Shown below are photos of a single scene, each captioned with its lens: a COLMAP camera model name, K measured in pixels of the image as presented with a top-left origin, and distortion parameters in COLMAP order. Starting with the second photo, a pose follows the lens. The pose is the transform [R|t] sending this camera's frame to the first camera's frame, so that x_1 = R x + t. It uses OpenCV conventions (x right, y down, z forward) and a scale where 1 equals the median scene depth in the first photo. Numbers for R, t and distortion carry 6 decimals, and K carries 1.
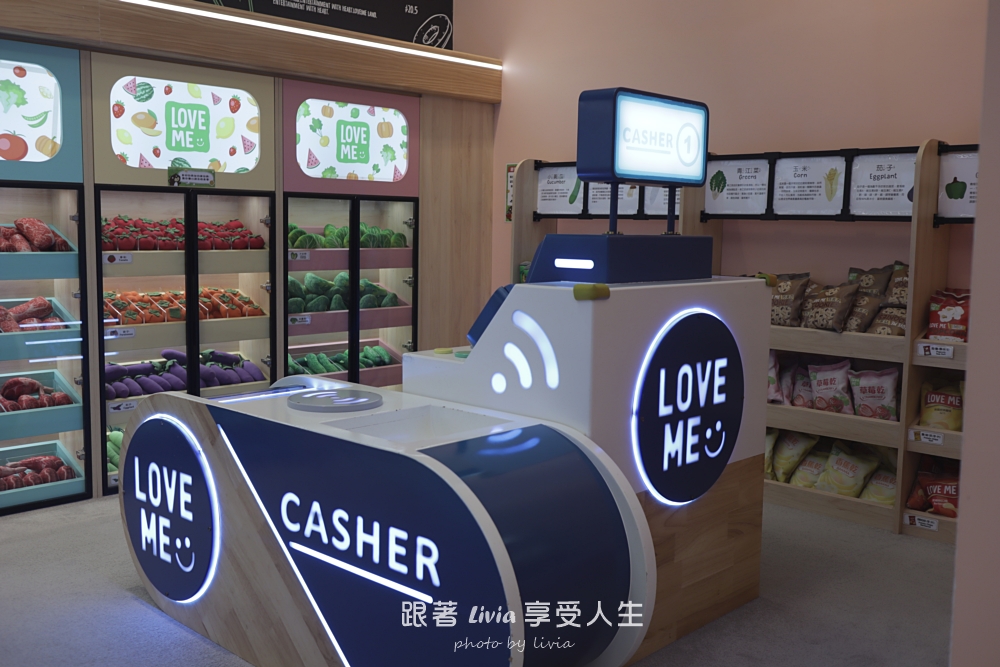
lens RADIAL K [[1055.5, 0, 499.3], [0, 1055.5, 333.6], [0, 0, 1]] dist [0.006835, 0.000000]
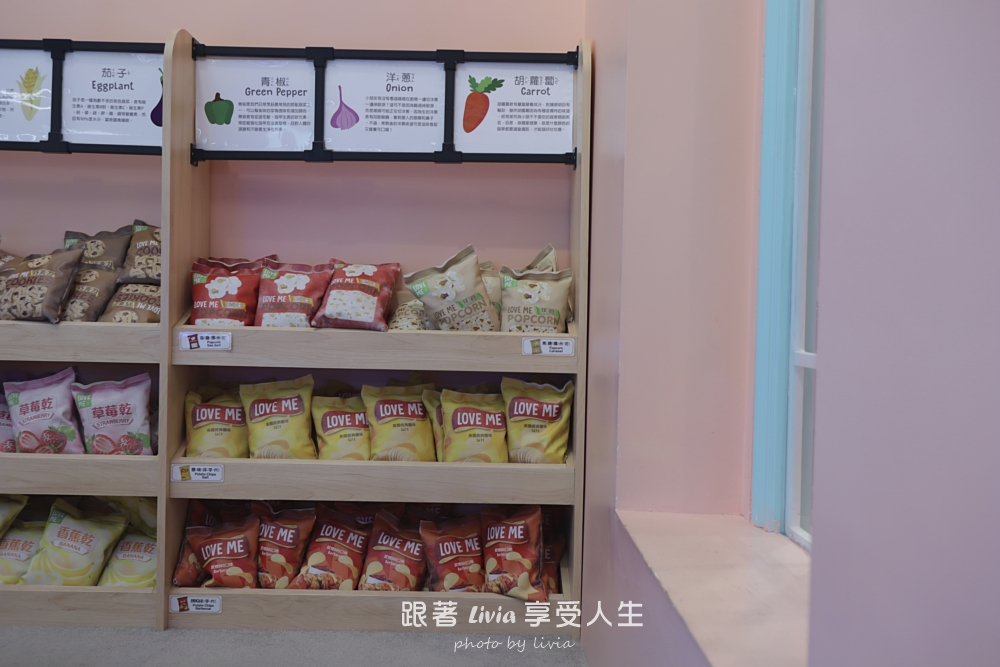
lens RADIAL K [[1055.5, 0, 530.6], [0, 1055.5, 285.8], [0, 0, 1]] dist [0.006835, 0.000000]
pose [[0.733128, -0.009832, 0.680020, 0.103903], [0.075571, 0.994881, -0.067088, 0.040168], [-0.675879, 0.100574, 0.730118, 0.352763]]
